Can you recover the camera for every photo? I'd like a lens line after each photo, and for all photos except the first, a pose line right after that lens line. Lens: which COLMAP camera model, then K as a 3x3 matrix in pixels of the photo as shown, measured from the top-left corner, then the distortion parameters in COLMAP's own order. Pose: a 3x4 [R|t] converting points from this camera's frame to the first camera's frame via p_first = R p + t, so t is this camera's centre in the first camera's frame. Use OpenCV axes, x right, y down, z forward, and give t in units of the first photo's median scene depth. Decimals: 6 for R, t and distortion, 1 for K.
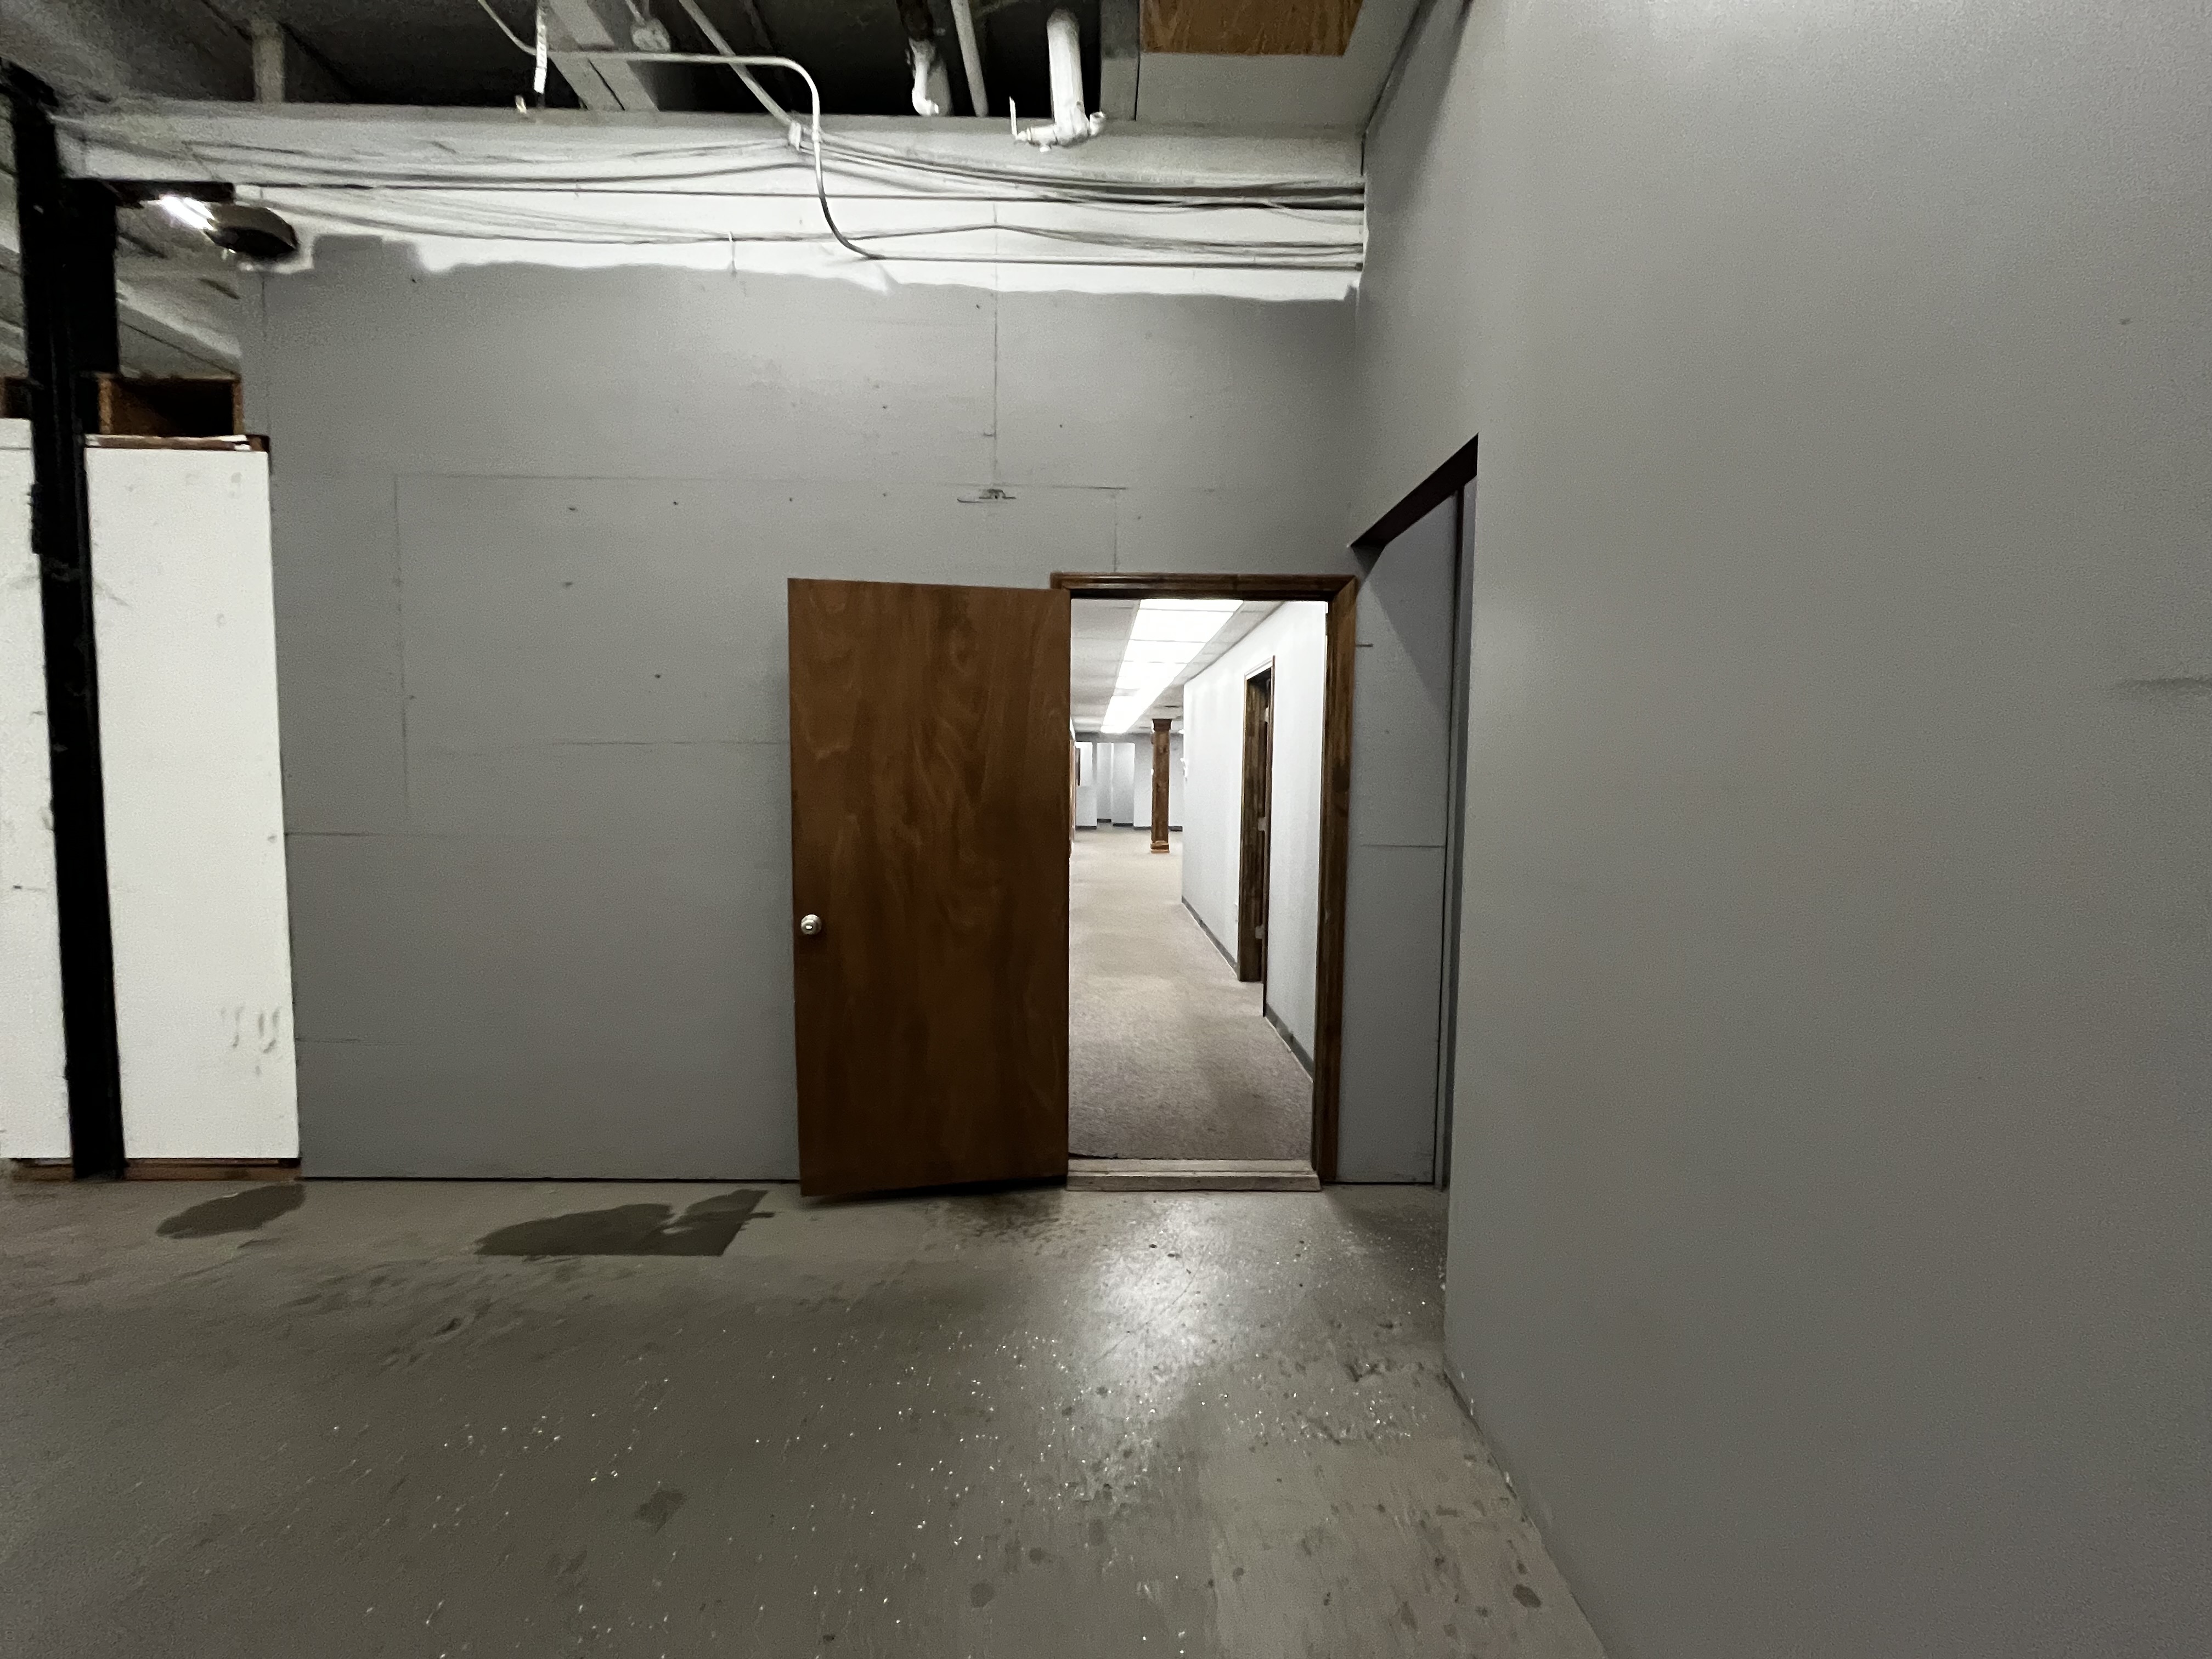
lens RADIAL K [[891.8, 0, 1105.4], [0, 891.8, 821.3], [0, 0, 1]] dist [-0.002752, -0.000588]
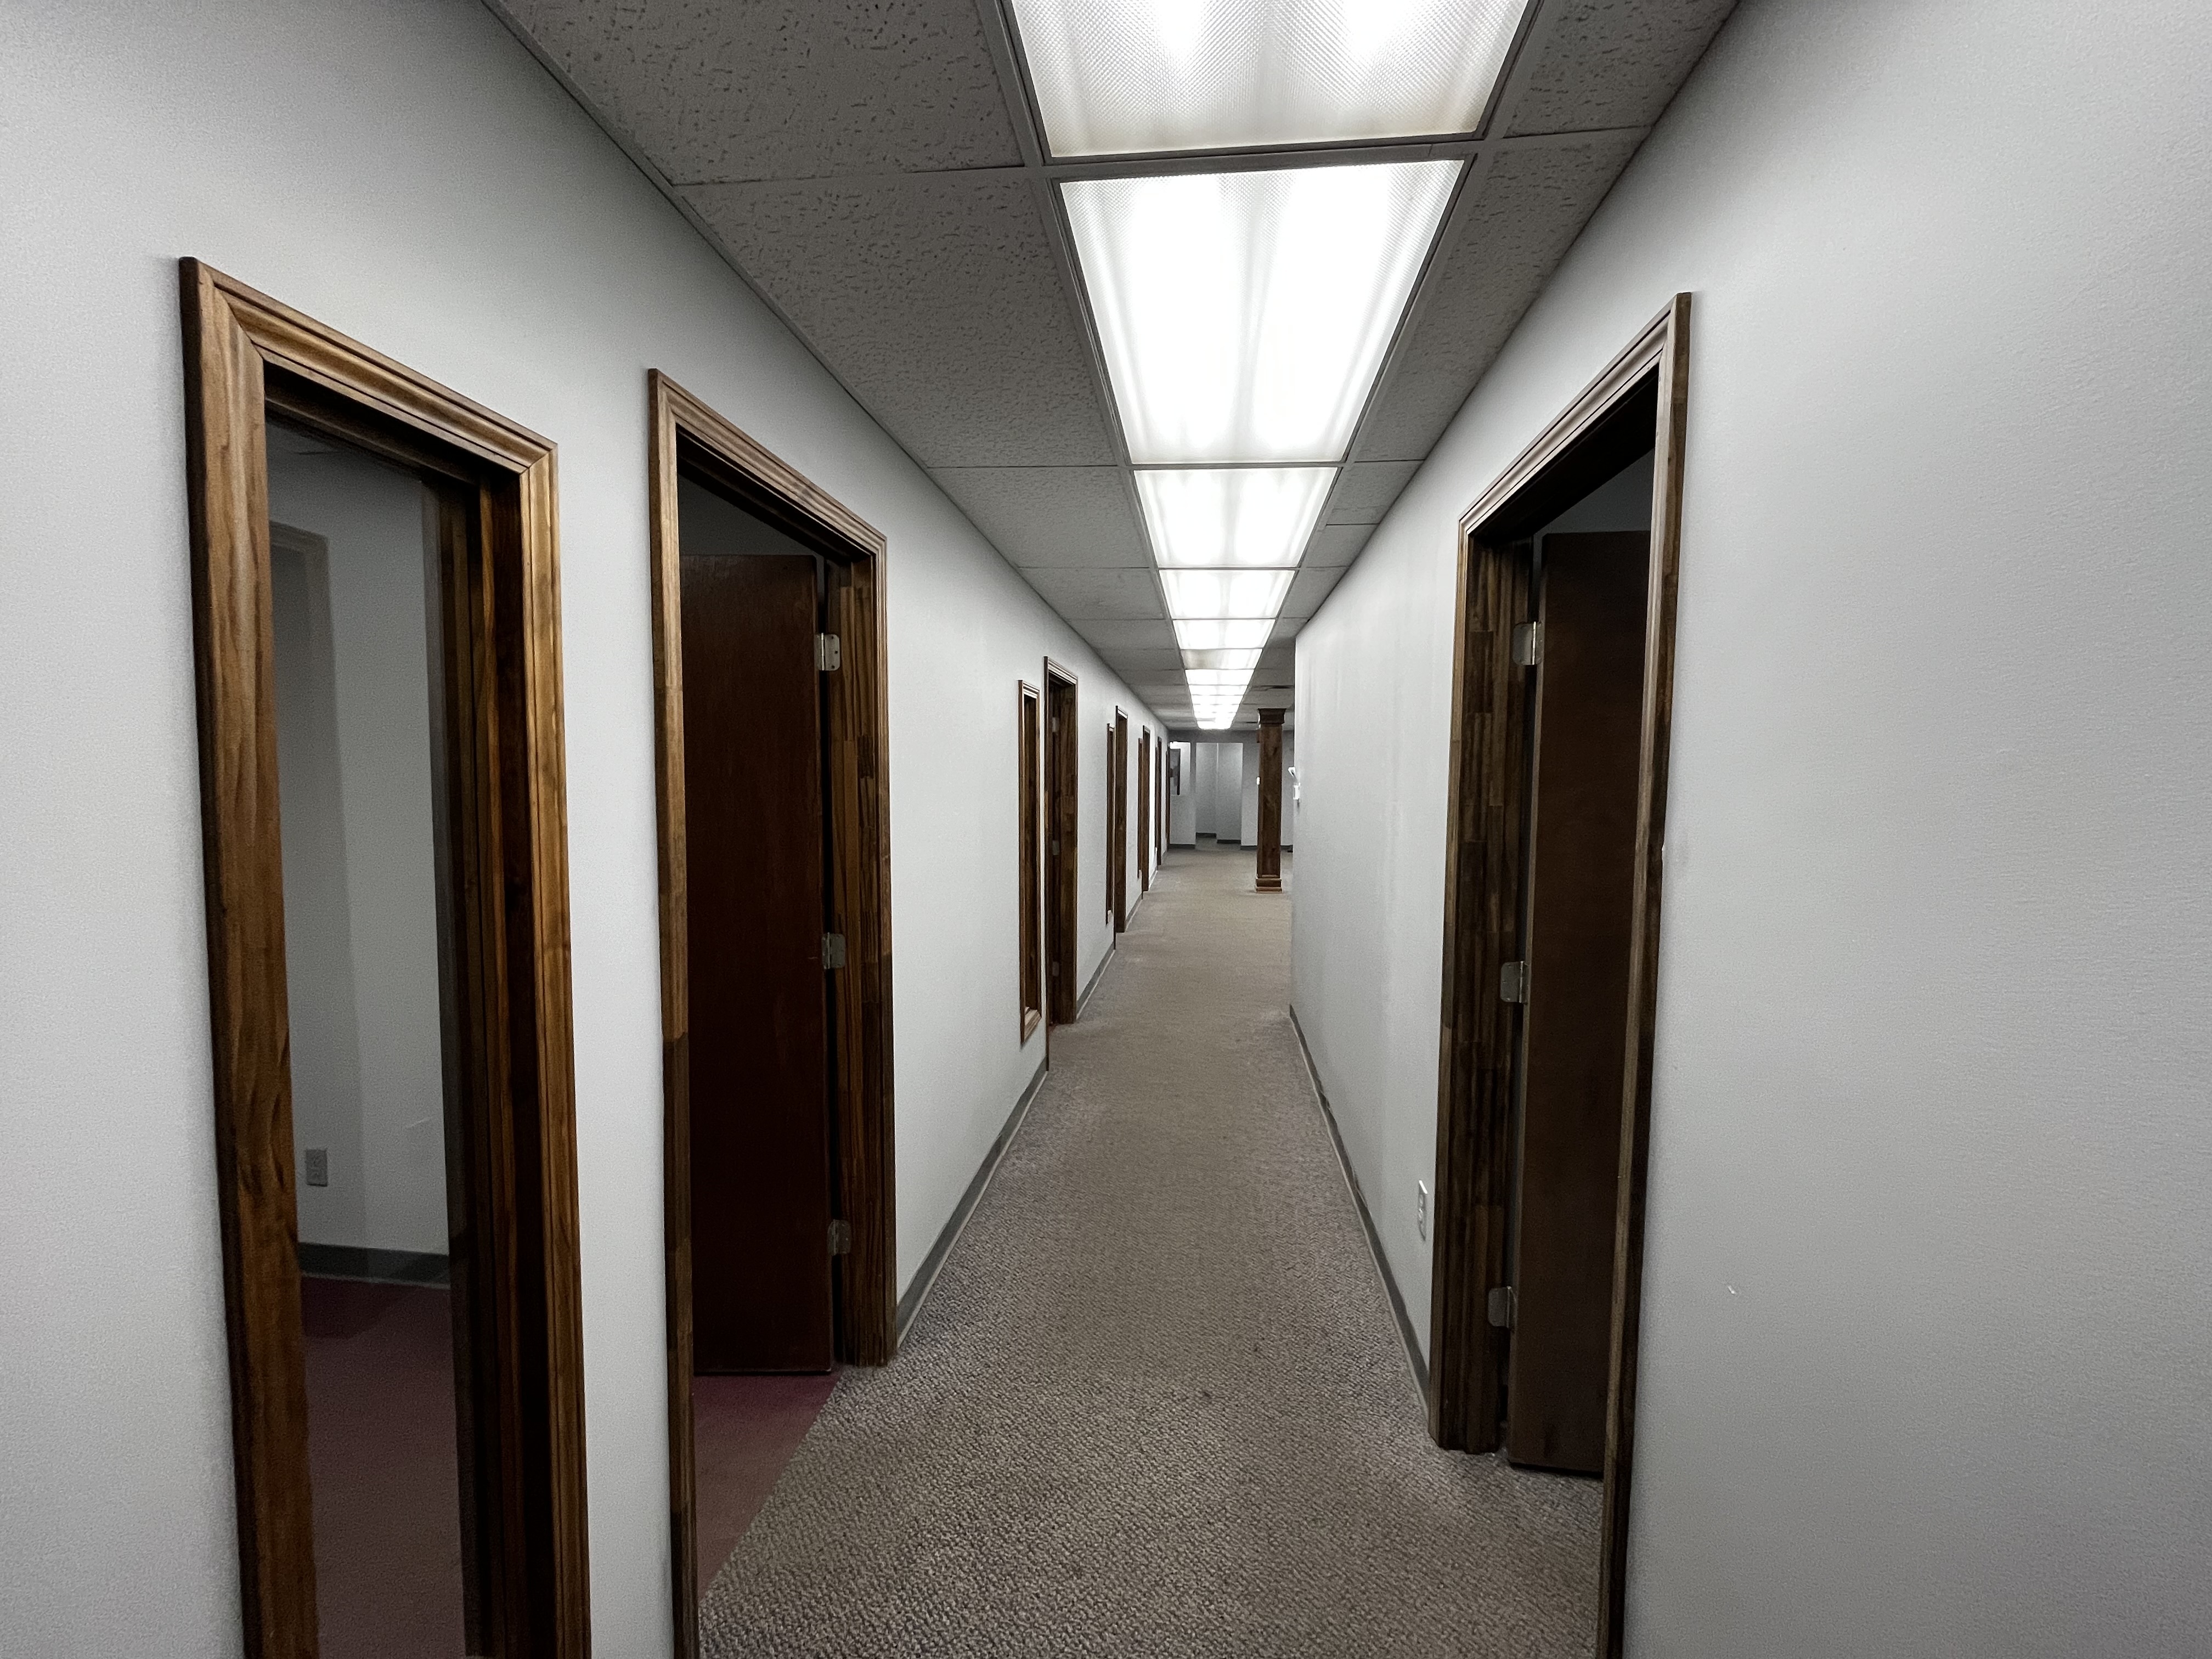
lens RADIAL K [[891.8, 0, 1111.3], [0, 891.8, 815.1], [0, 0, 1]] dist [-0.002752, -0.000588]
pose [[0.991644, 0.008122, -0.128746, 0.025748], [-0.009159, 0.999930, -0.007467, -0.019503], [0.128676, 0.008584, 0.991649, 0.236087]]
